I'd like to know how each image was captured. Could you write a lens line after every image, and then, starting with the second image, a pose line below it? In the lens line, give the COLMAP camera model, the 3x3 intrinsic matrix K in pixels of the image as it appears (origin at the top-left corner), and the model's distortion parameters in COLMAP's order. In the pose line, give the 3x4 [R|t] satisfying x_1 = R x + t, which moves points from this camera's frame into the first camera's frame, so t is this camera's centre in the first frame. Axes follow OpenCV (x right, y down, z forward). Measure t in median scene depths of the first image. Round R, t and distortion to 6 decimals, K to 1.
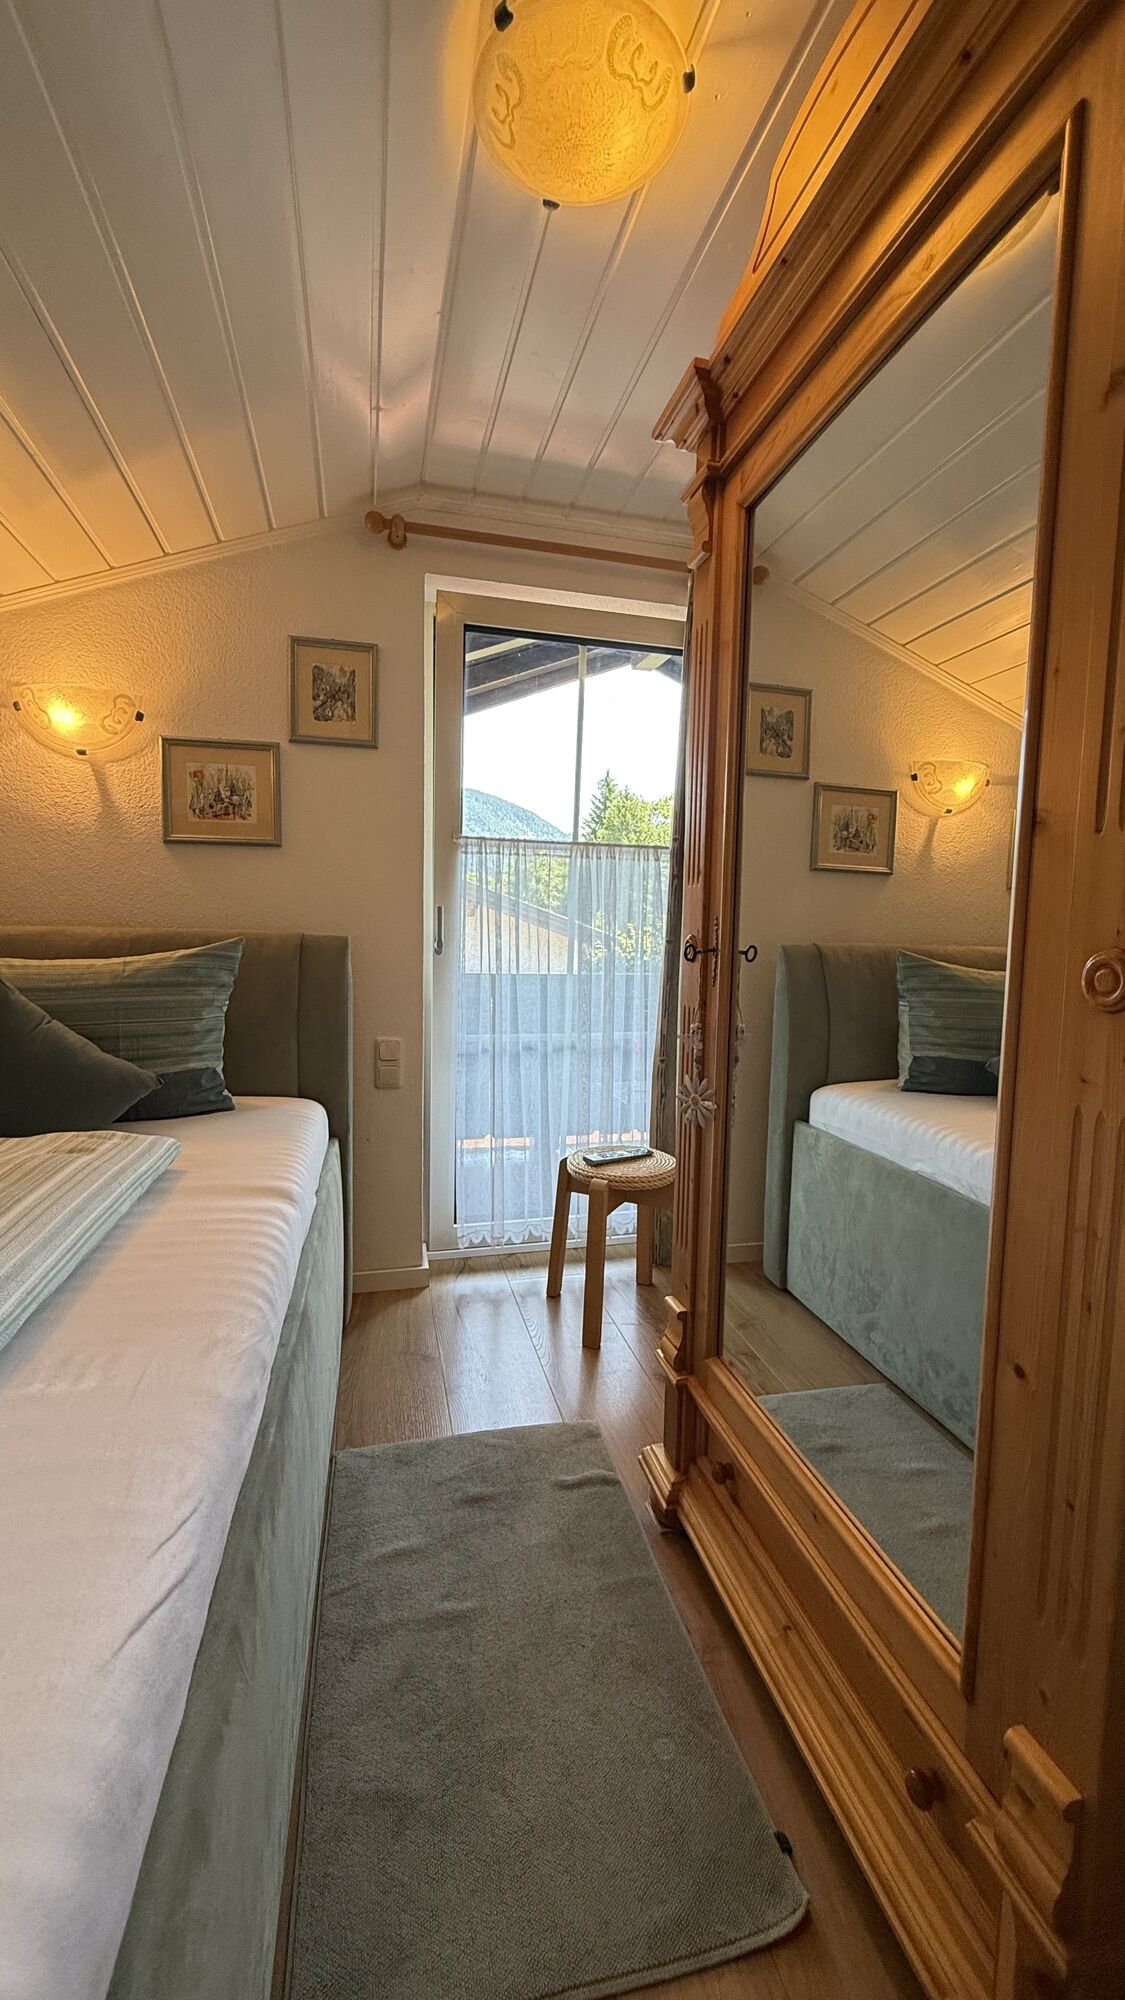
lens RADIAL K [[798.1, 0, 559.7], [0, 798.1, 1001.1], [0, 0, 1]] dist [-0.001470, 0.000312]
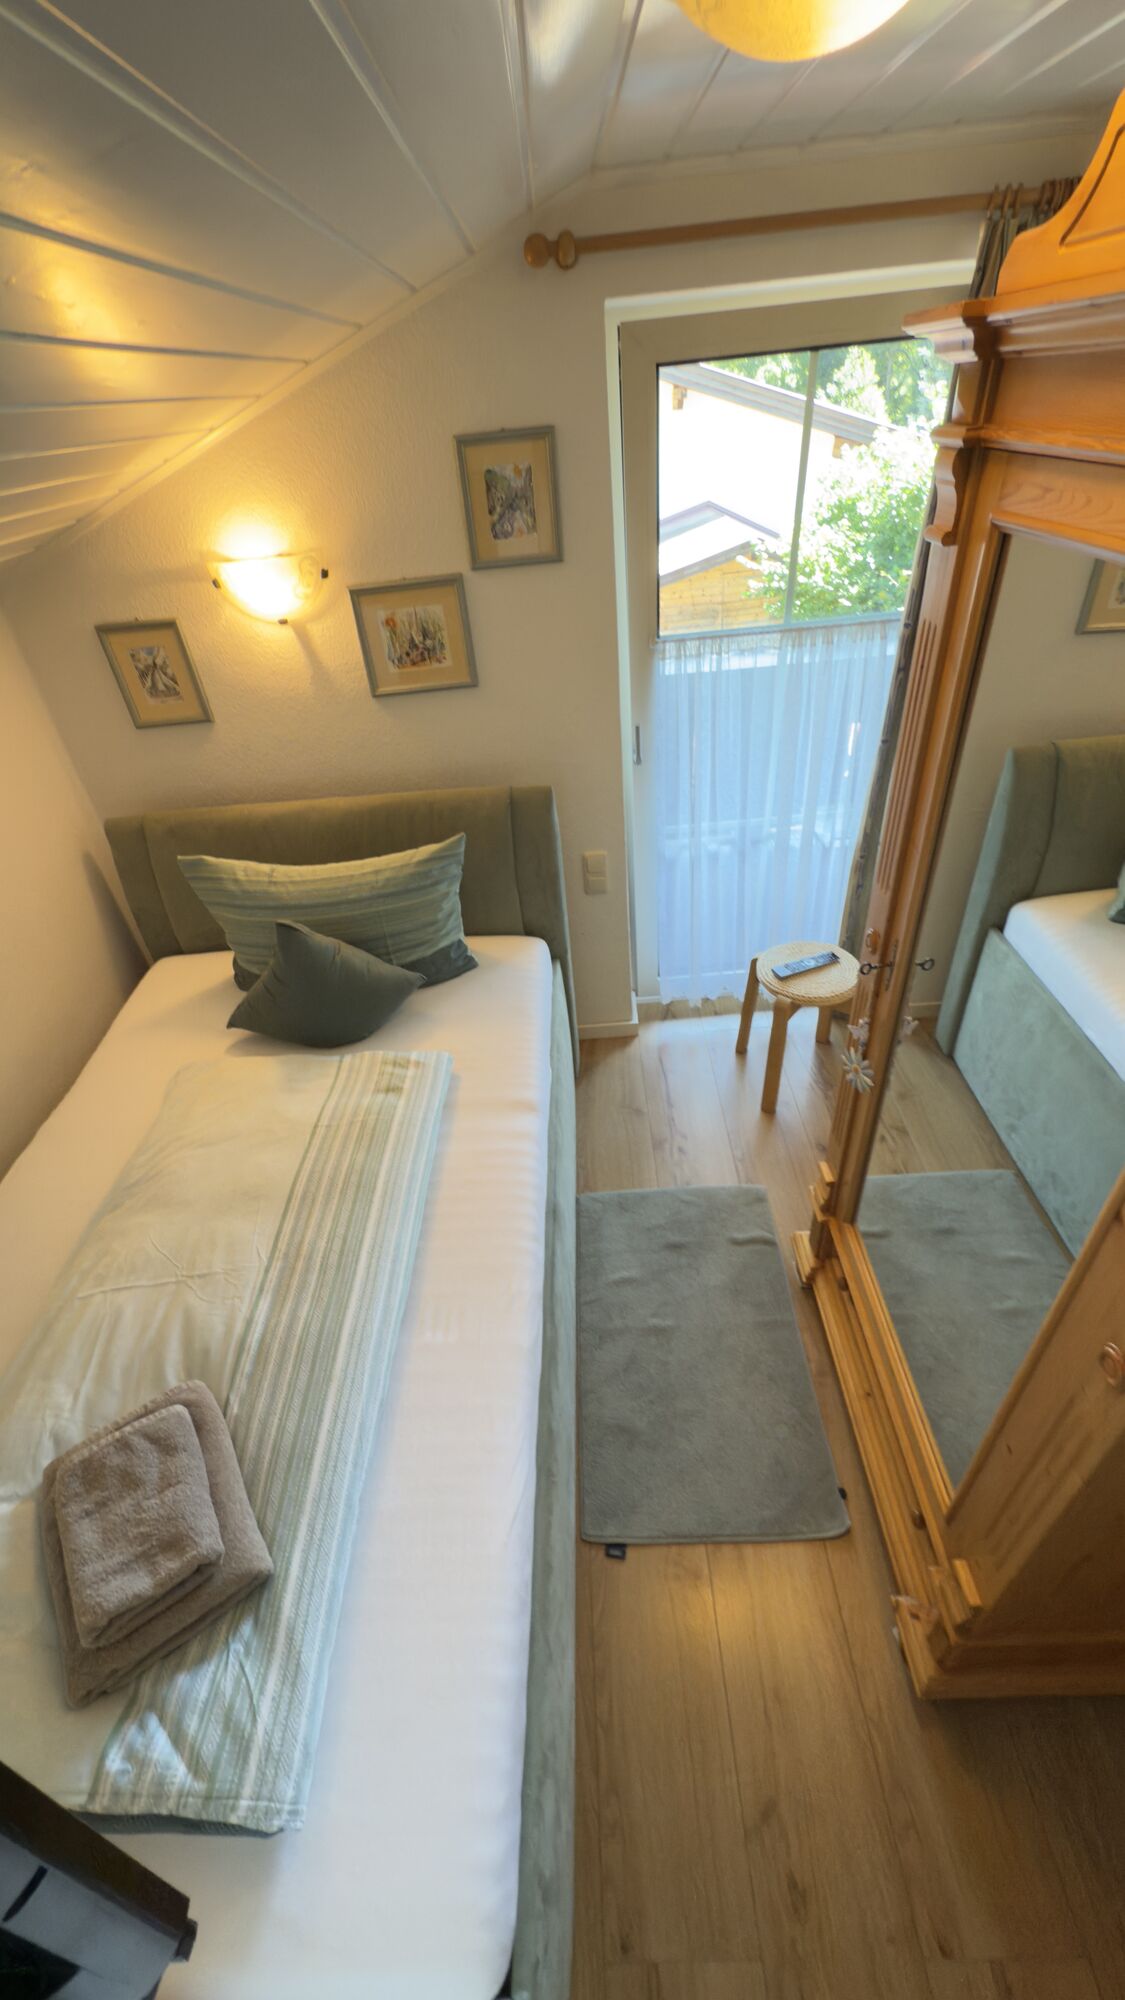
lens RADIAL K [[798.1, 0, 562.7], [0, 798.1, 1003.8], [0, 0, 1]] dist [-0.001470, 0.000312]
pose [[0.969803, 0.057164, -0.237096, 0.014349], [0.081864, 0.839445, 0.537244, -0.406358], [0.229740, -0.540430, 0.809416, -0.002049]]
